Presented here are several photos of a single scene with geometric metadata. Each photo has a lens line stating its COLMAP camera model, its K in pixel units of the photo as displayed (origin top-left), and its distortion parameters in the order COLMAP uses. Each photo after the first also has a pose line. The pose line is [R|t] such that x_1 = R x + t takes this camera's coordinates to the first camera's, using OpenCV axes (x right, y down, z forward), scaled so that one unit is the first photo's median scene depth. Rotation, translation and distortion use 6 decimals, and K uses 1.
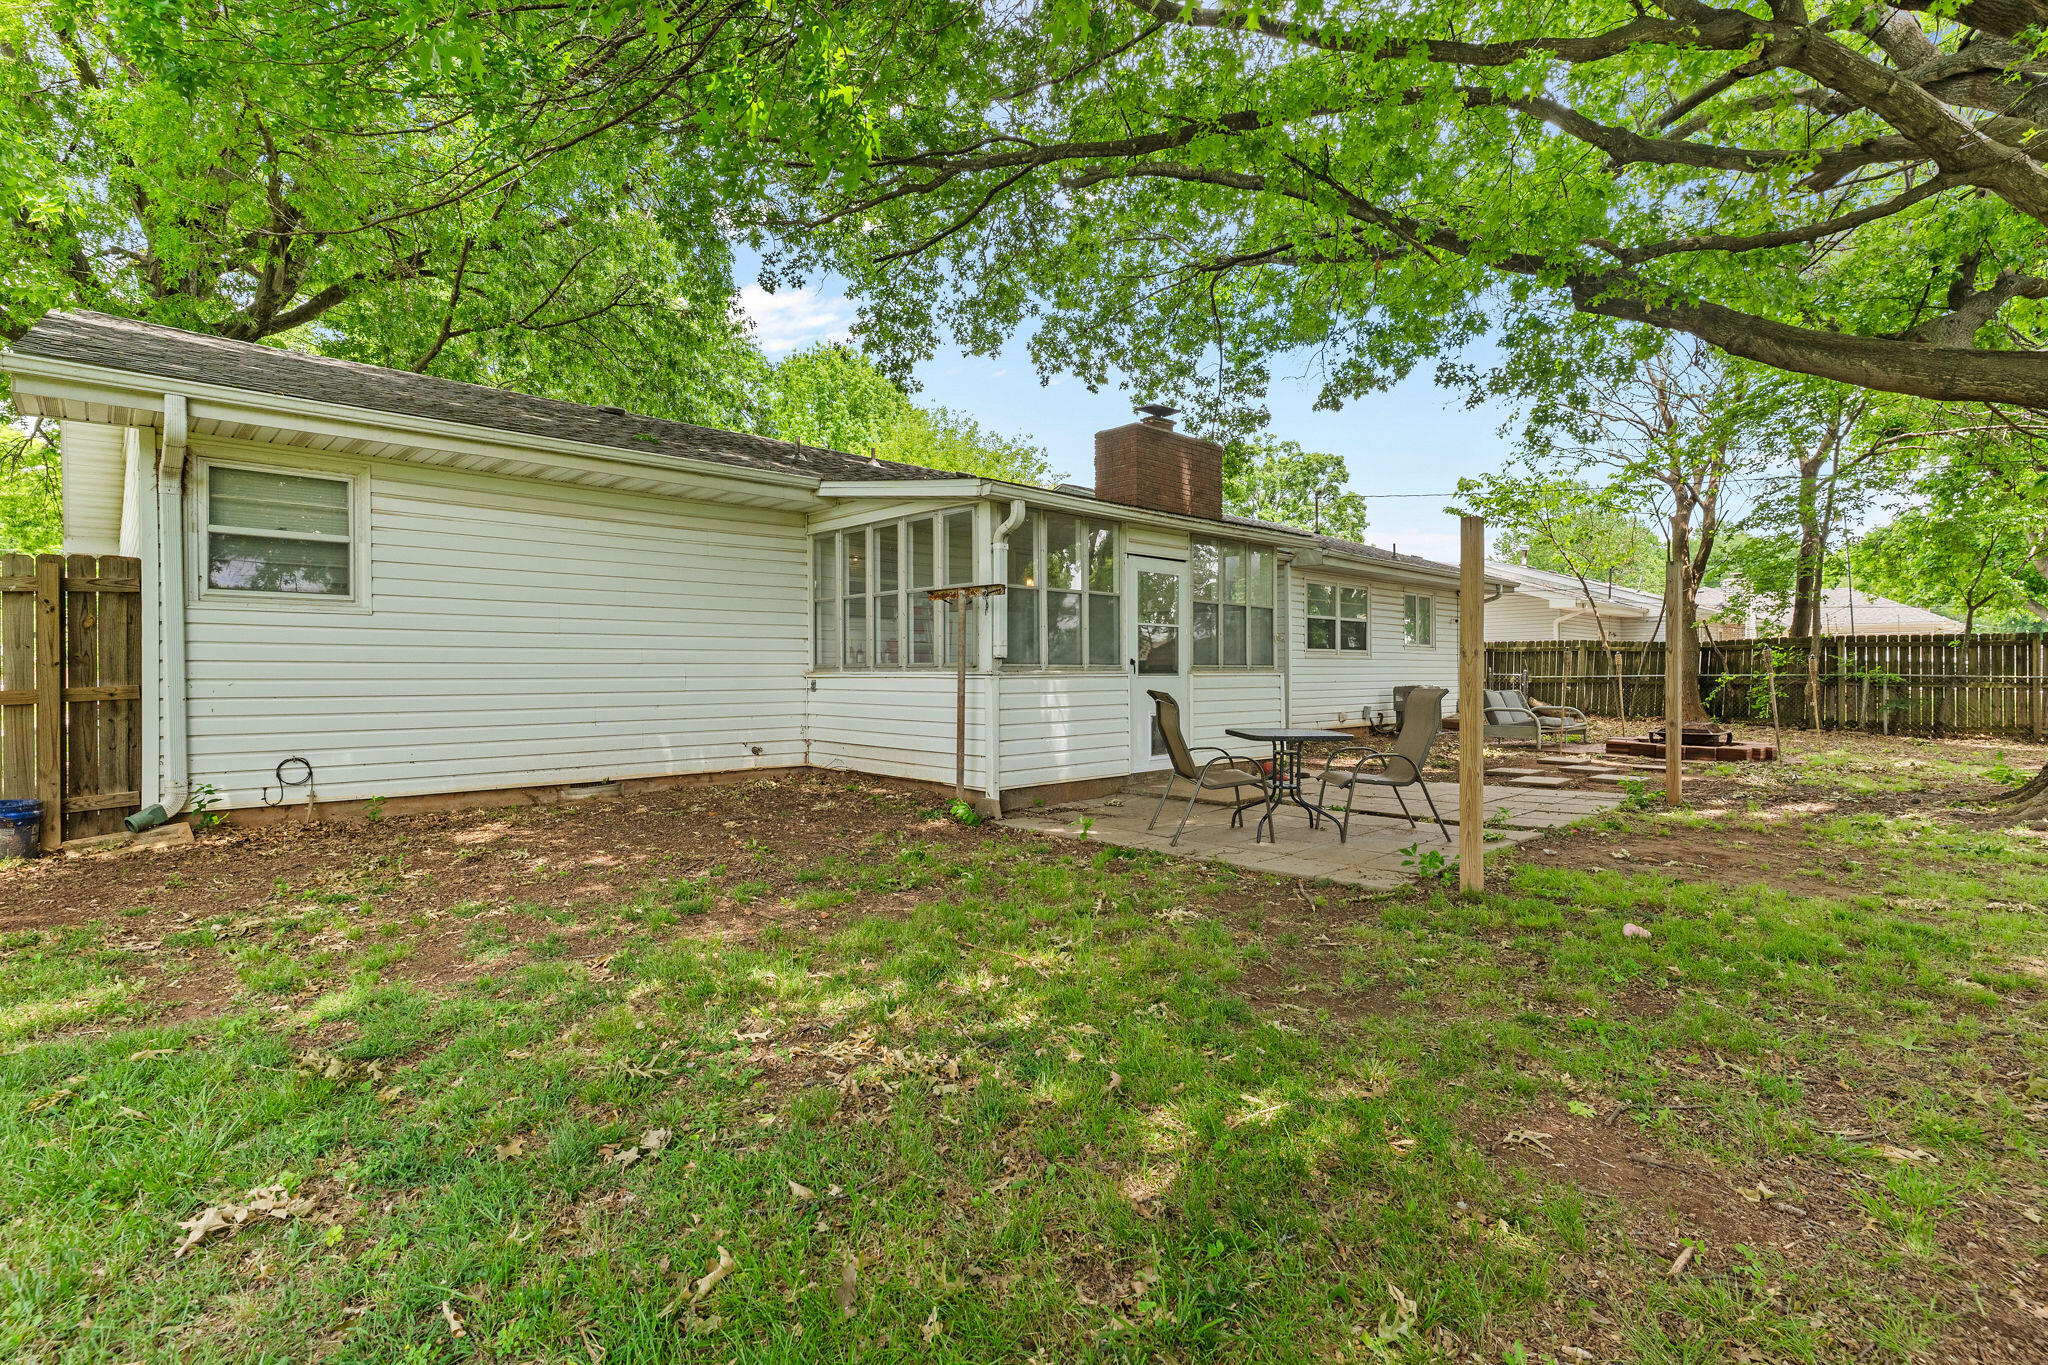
lens RADIAL K [[972.9, 0, 1024.9], [0, 972.9, 679.6], [0, 0, 1]] dist [0.000099, -0.000007]
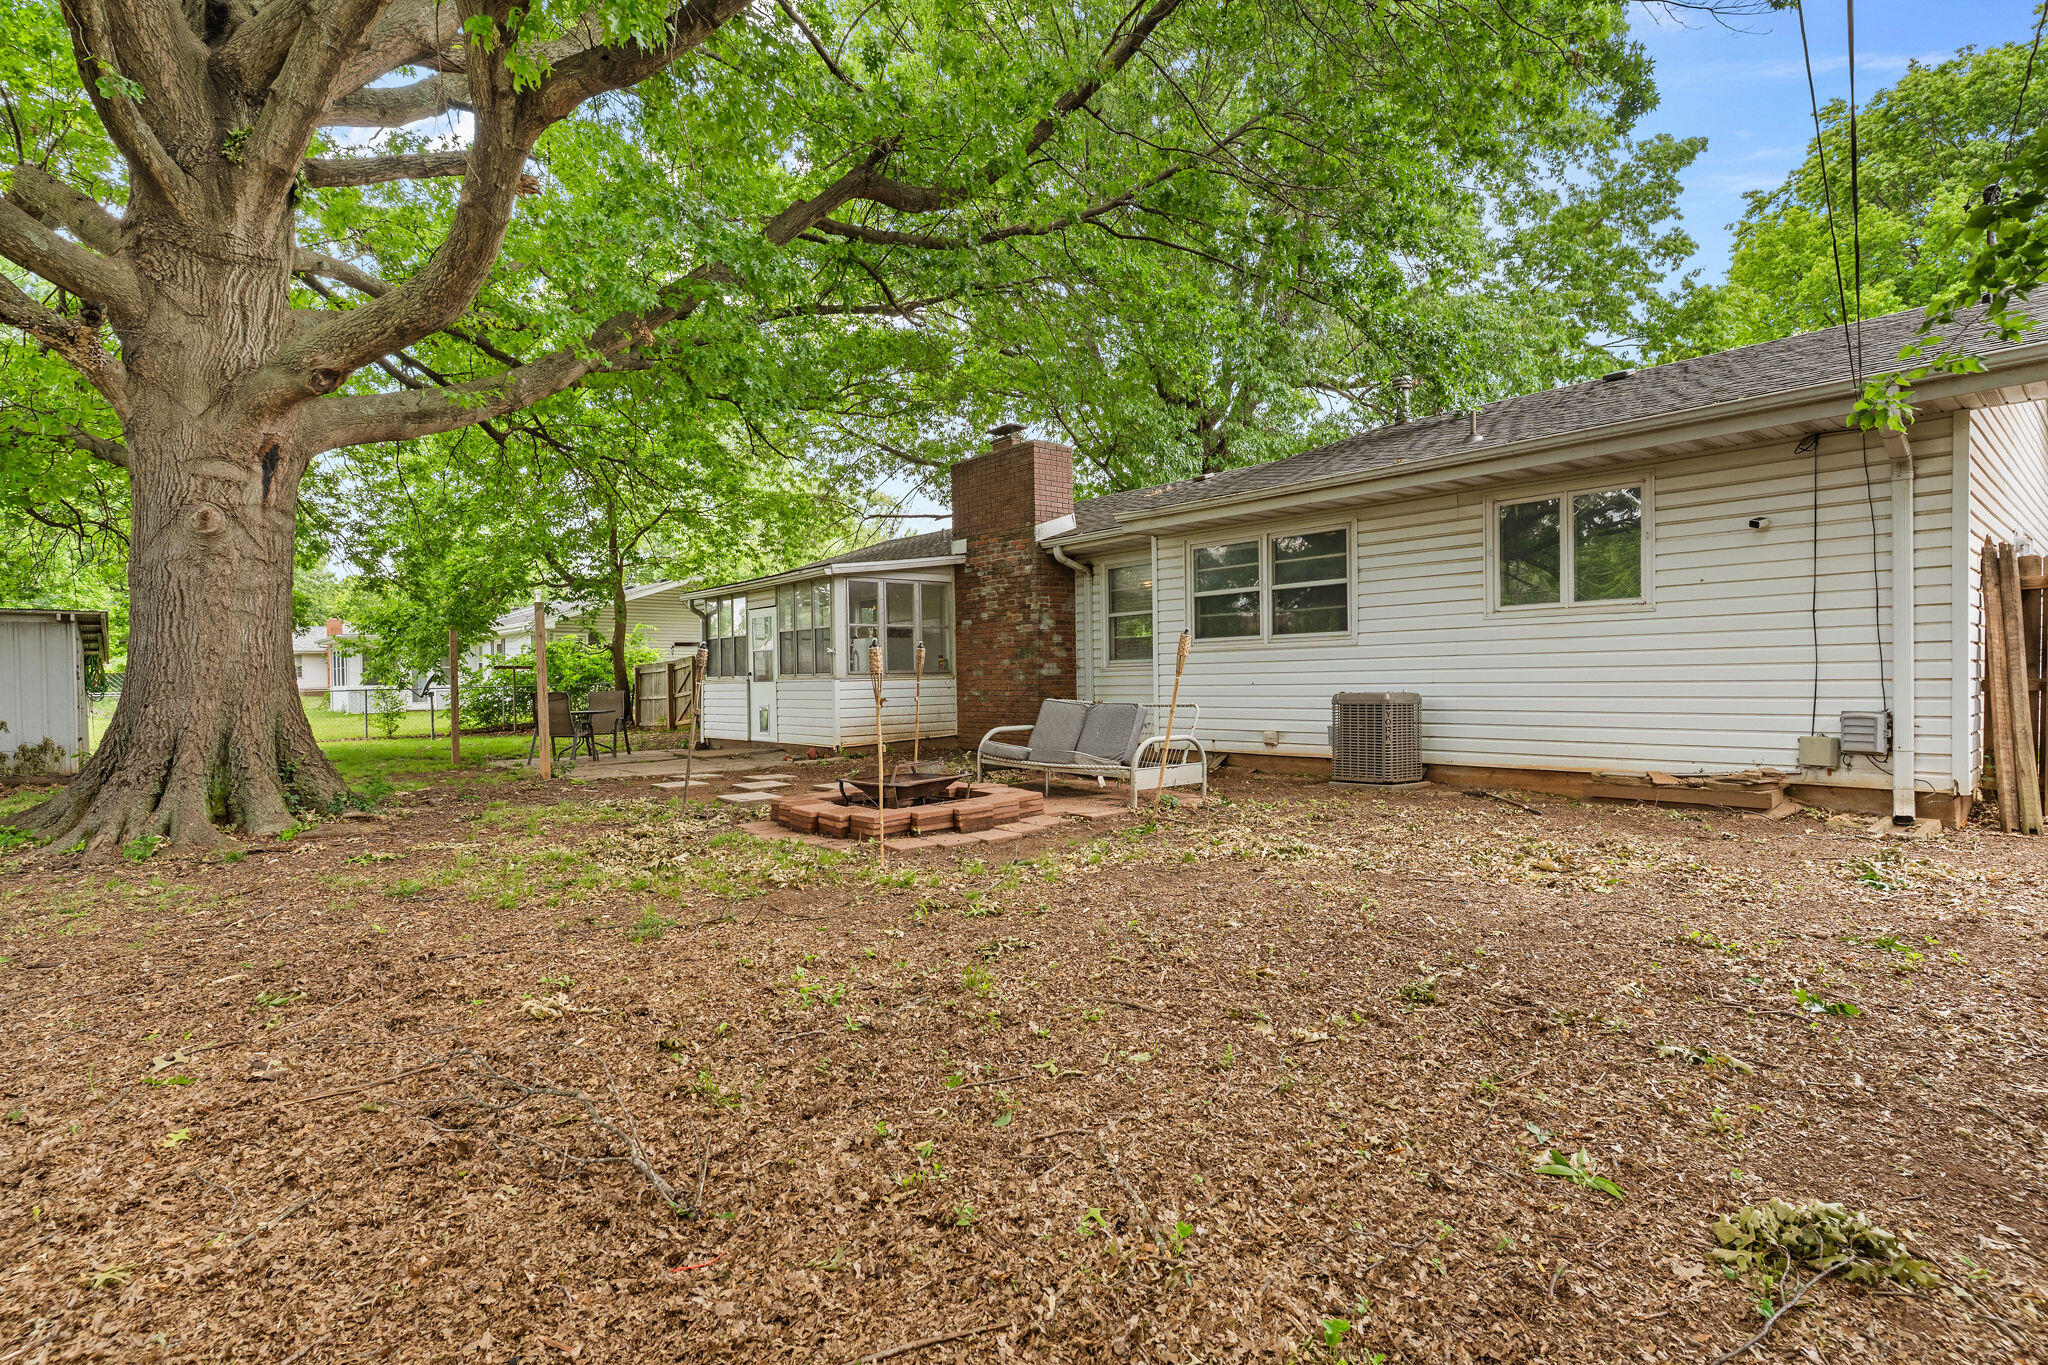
lens RADIAL K [[972.9, 0, 1026.4], [0, 972.9, 688.6], [0, 0, 1]] dist [0.000099, -0.000007]
pose [[-0.072781, -0.005980, -0.997330, 1.021586], [-0.006282, 0.999965, -0.005537, 0.009815], [0.997328, 0.005863, -0.072816, 0.923014]]
